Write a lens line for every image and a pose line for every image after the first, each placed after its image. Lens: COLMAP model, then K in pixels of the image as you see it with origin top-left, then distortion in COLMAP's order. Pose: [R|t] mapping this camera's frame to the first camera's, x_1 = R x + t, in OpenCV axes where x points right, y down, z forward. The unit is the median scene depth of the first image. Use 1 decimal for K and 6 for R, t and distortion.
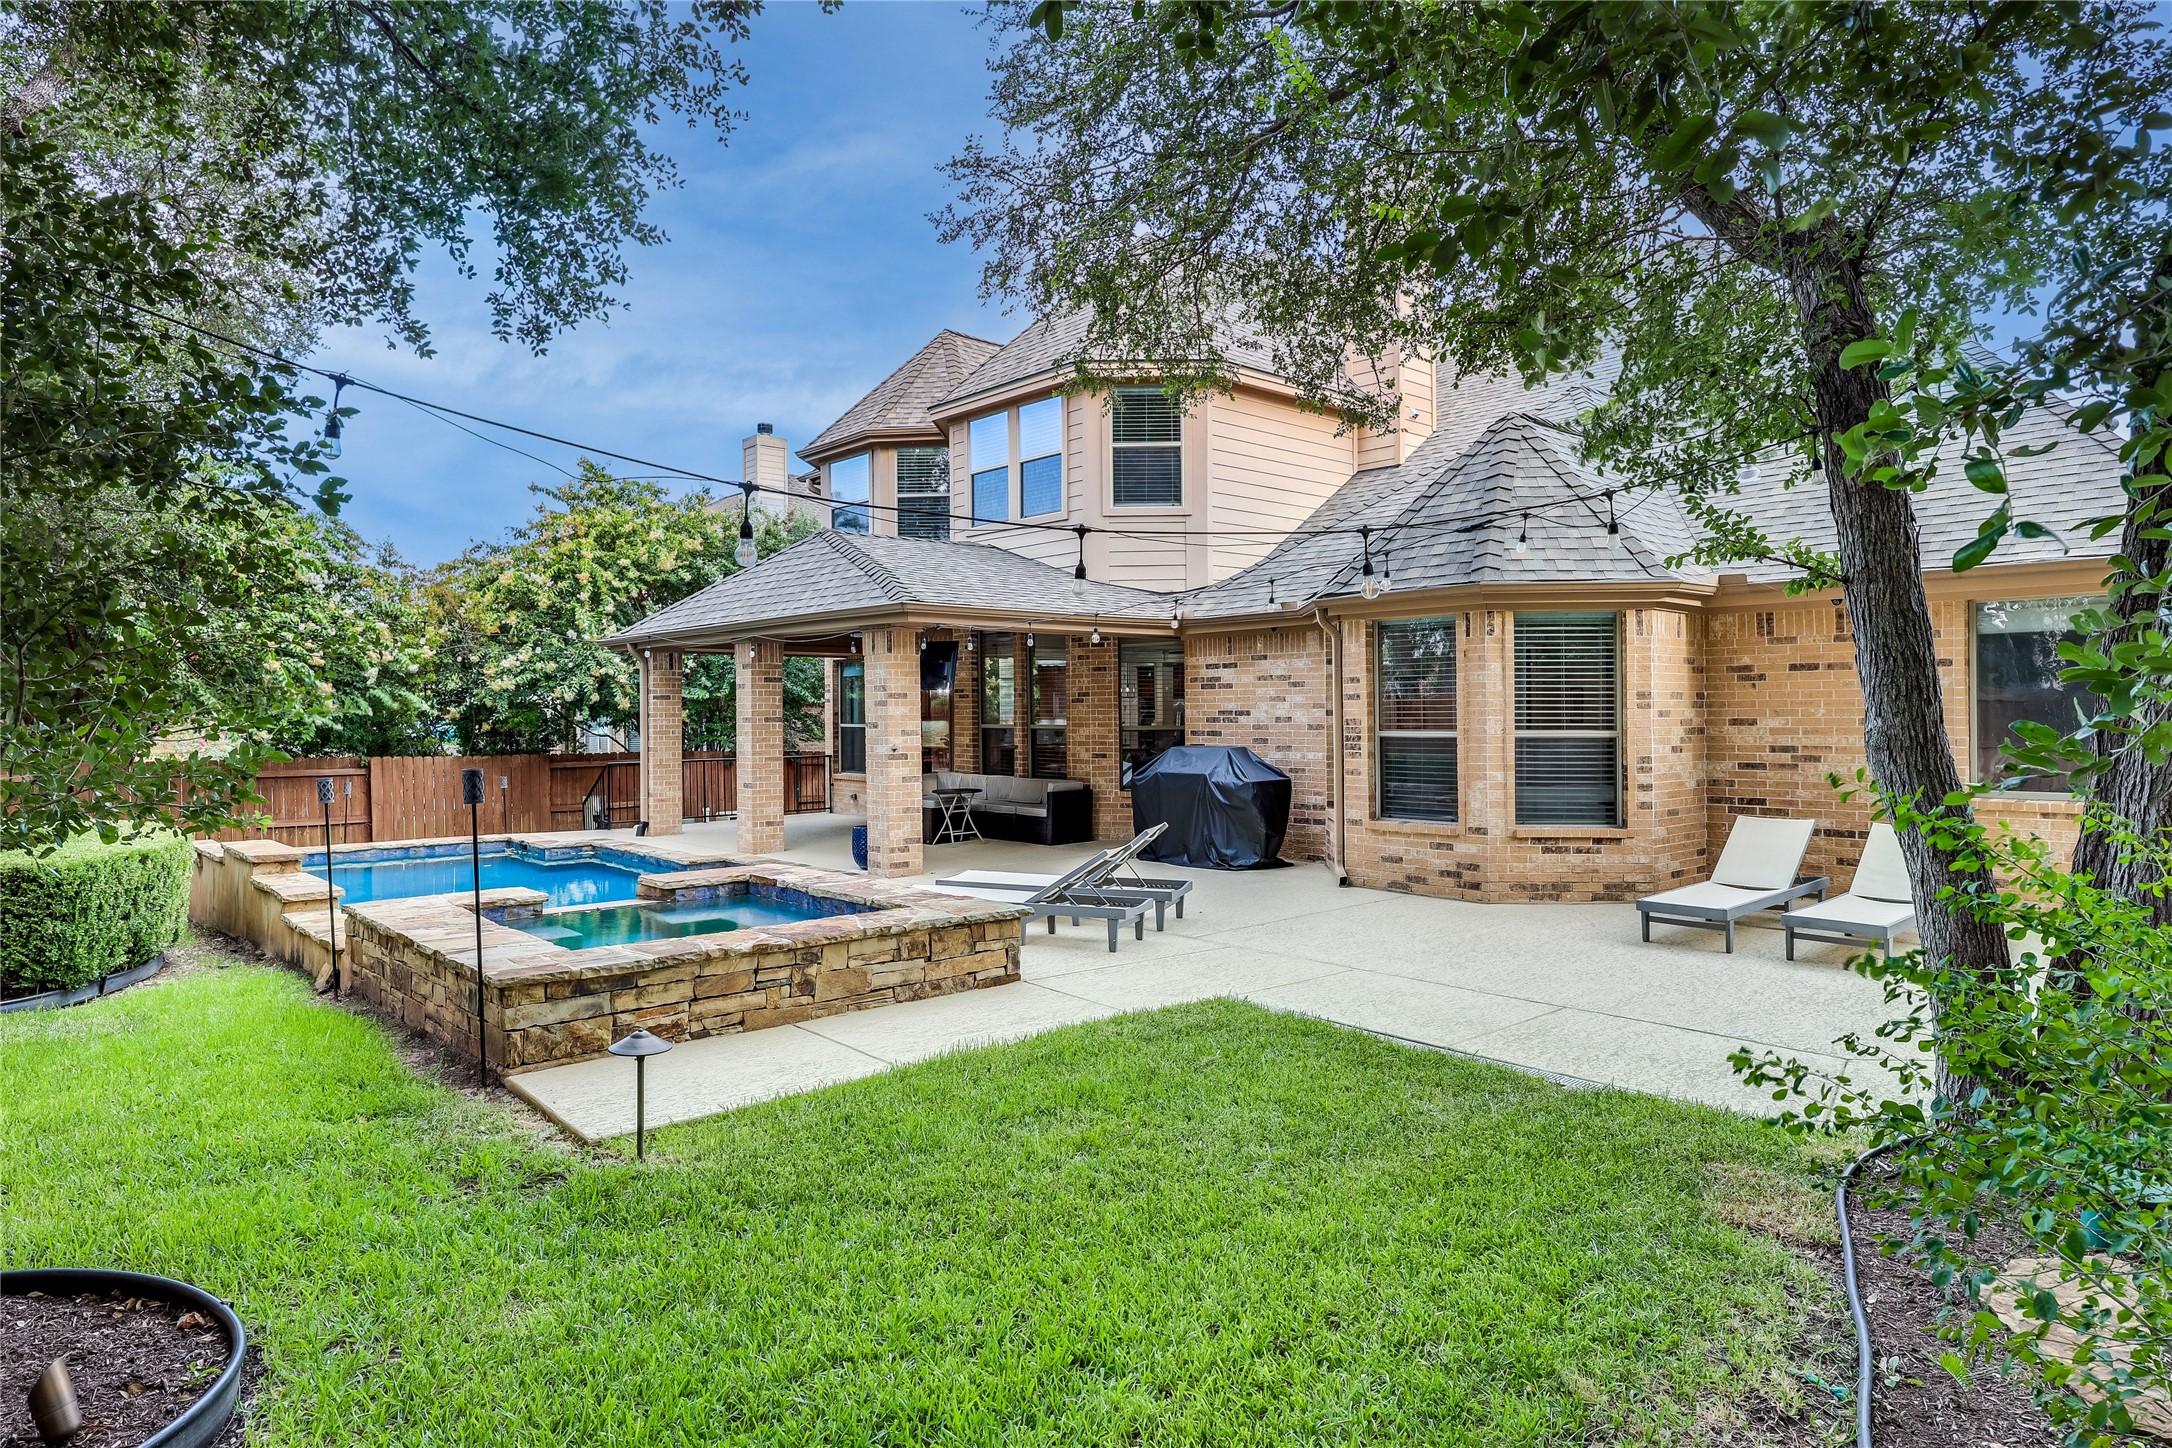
lens RADIAL K [[1254.2, 0, 1086.0], [0, 1254.2, 724.0], [0, 0, 1]] dist [0.005040, -0.001213]
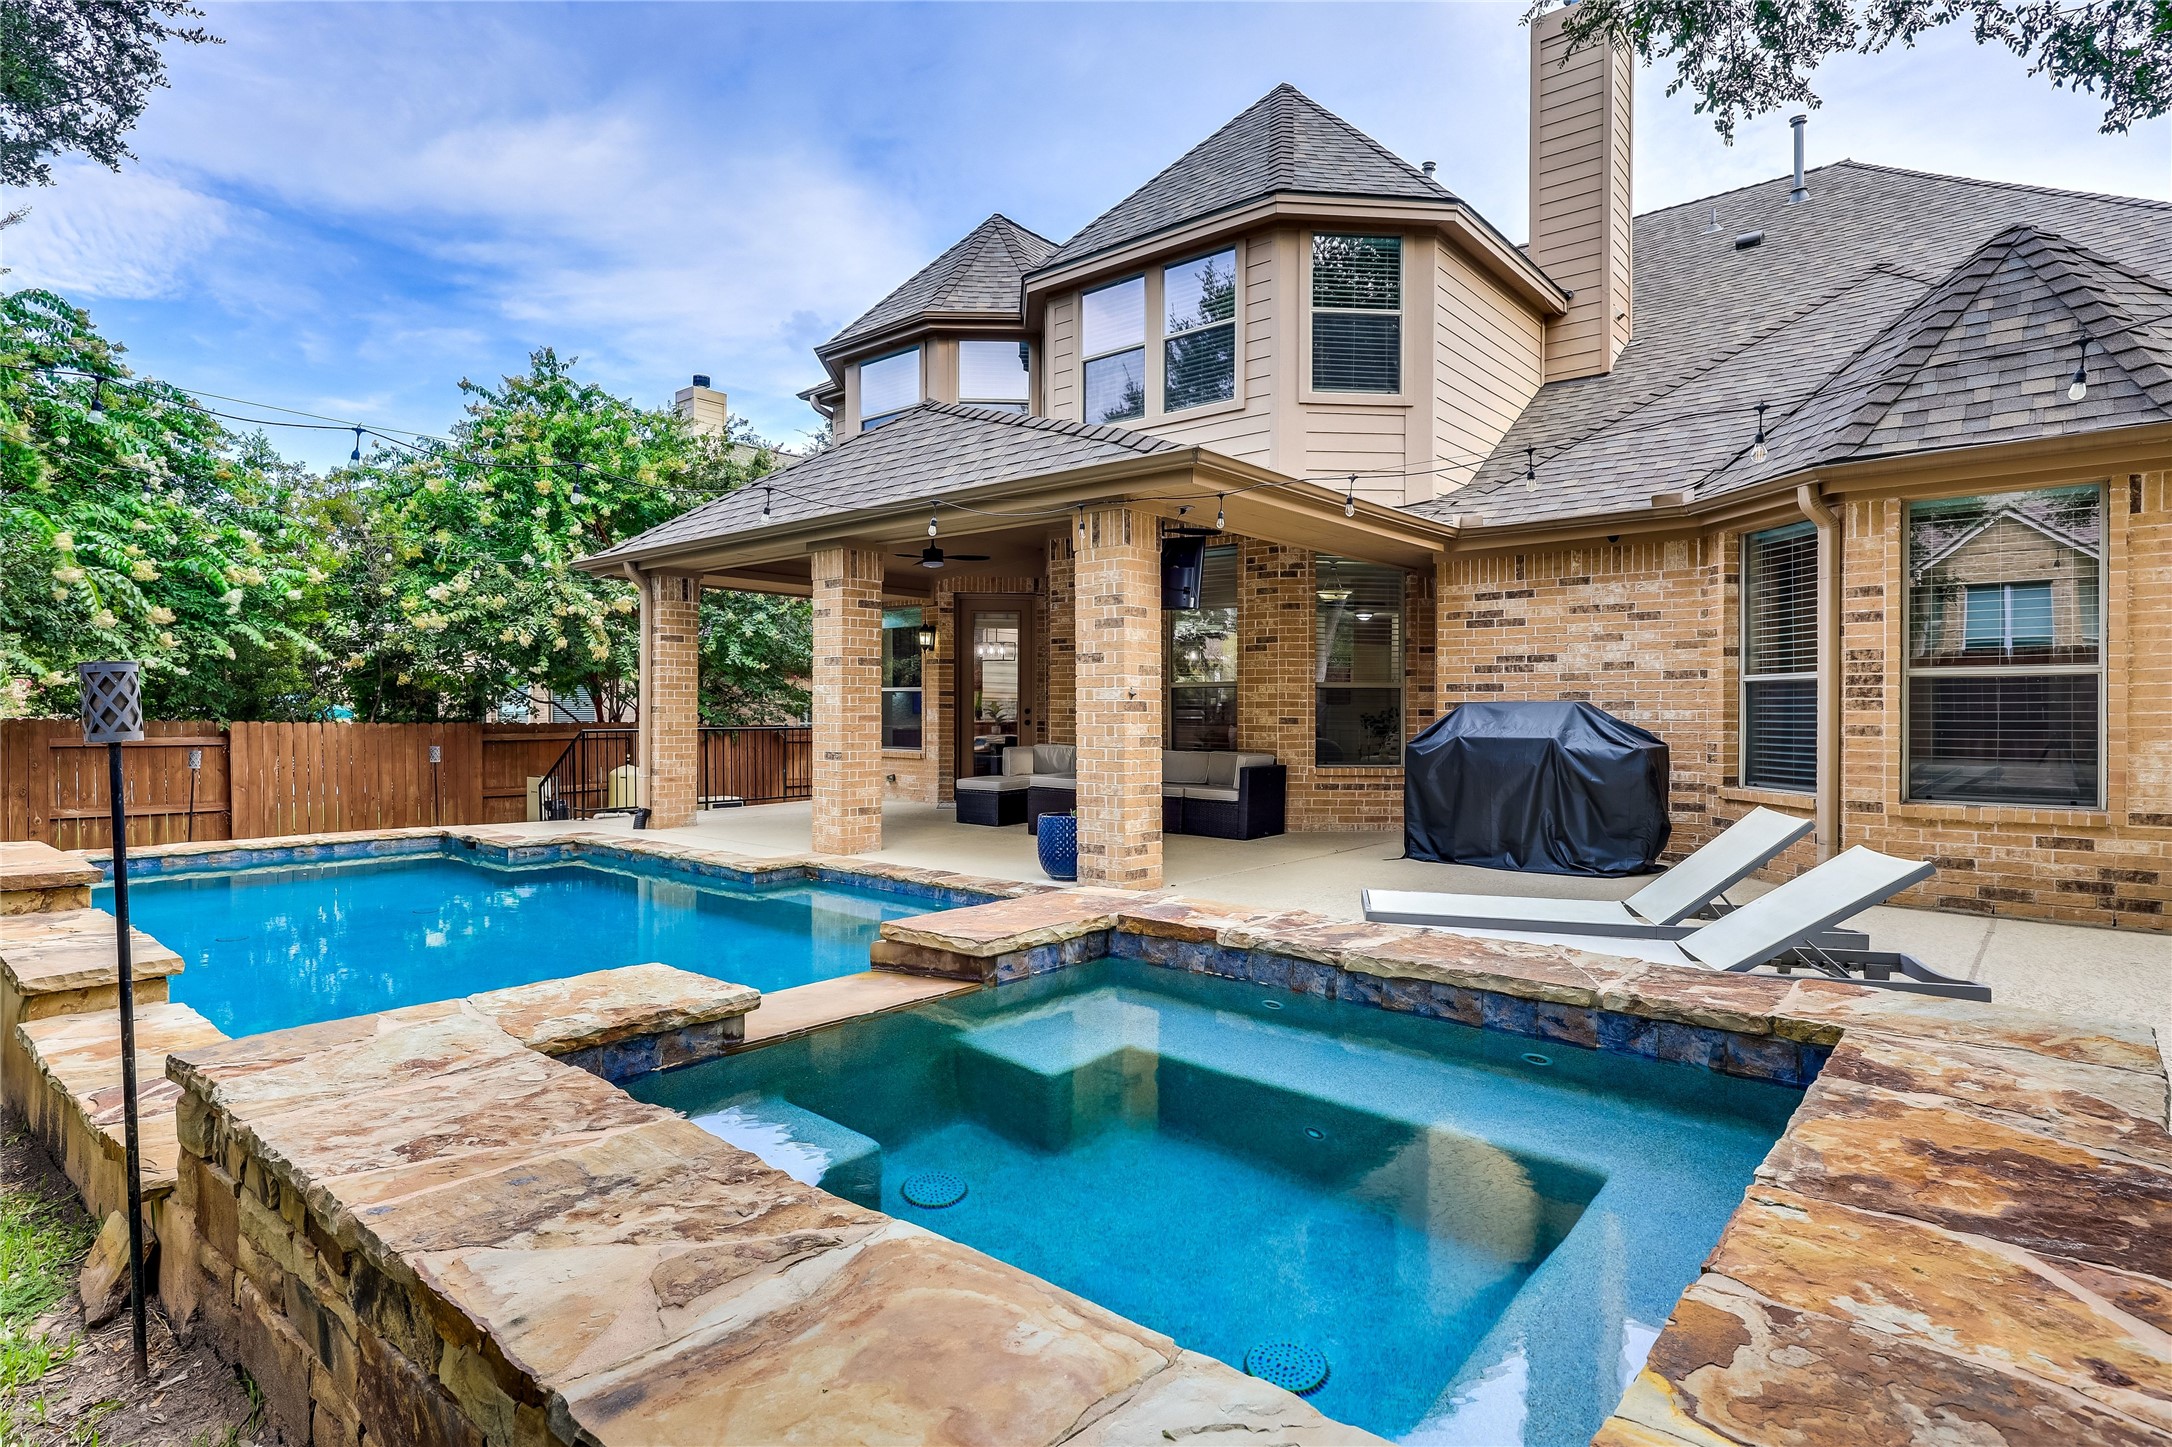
lens RADIAL K [[1113.9, 0, 1086.0], [0, 1113.9, 723.5], [0, 0, 1]] dist [0.007176, 0.001118]
pose [[0.990166, 0.008714, 0.139623, -0.190815], [-0.008840, 0.999961, 0.000282, 0.026116], [-0.139615, -0.001514, 0.990205, 0.325875]]
